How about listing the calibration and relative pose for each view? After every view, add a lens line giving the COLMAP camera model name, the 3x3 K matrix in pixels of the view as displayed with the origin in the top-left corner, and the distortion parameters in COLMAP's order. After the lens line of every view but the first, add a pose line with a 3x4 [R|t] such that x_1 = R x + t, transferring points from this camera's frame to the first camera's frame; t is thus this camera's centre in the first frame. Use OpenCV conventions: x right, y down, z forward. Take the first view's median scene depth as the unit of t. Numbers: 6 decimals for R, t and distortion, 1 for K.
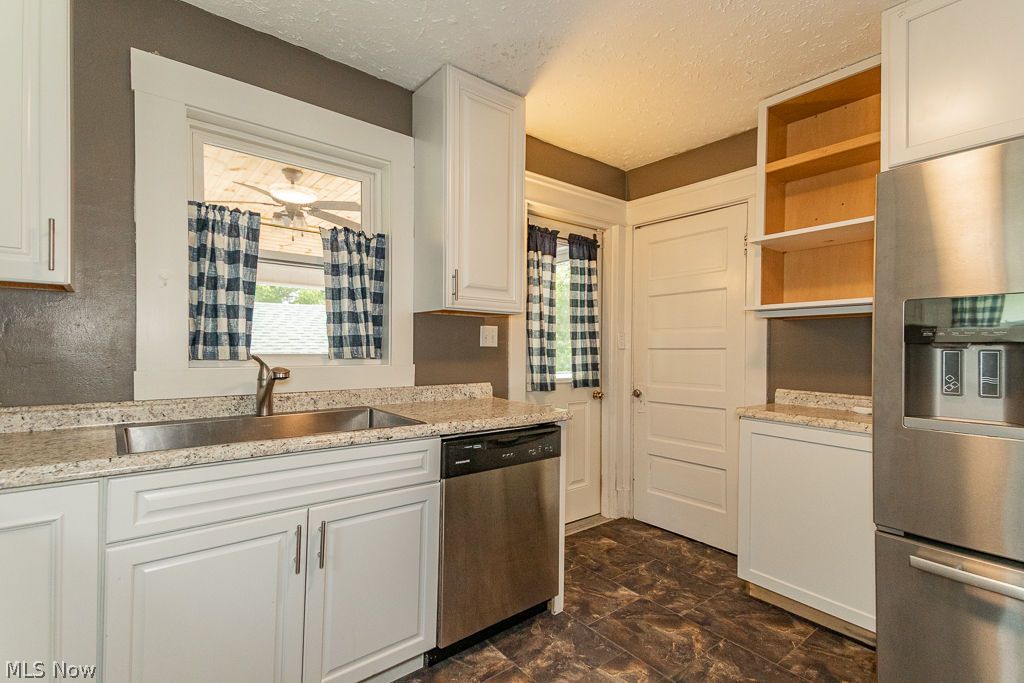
lens RADIAL K [[472.2, 0, 508.3], [0, 472.2, 349.0], [0, 0, 1]] dist [0.045112, -0.007767]
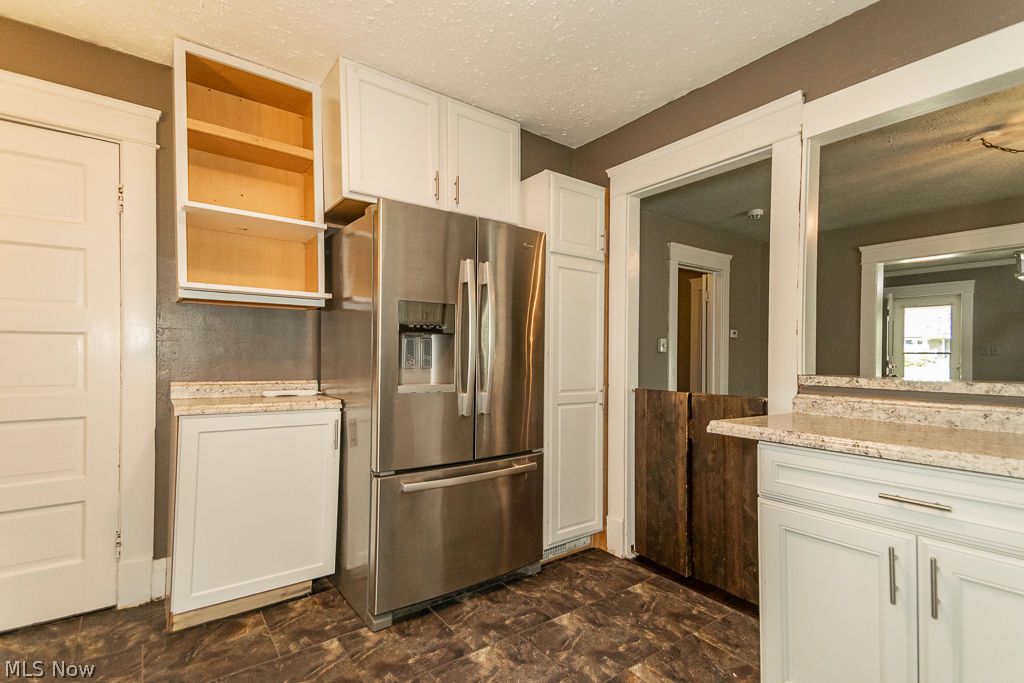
lens RADIAL K [[472.2, 0, 514.4], [0, 472.2, 353.1], [0, 0, 1]] dist [0.045112, -0.007767]
pose [[0.057188, -0.002694, 0.998360, -0.265585], [-0.004788, 0.999984, 0.002973, 0.025385], [-0.998352, -0.004950, 0.057174, 0.332463]]
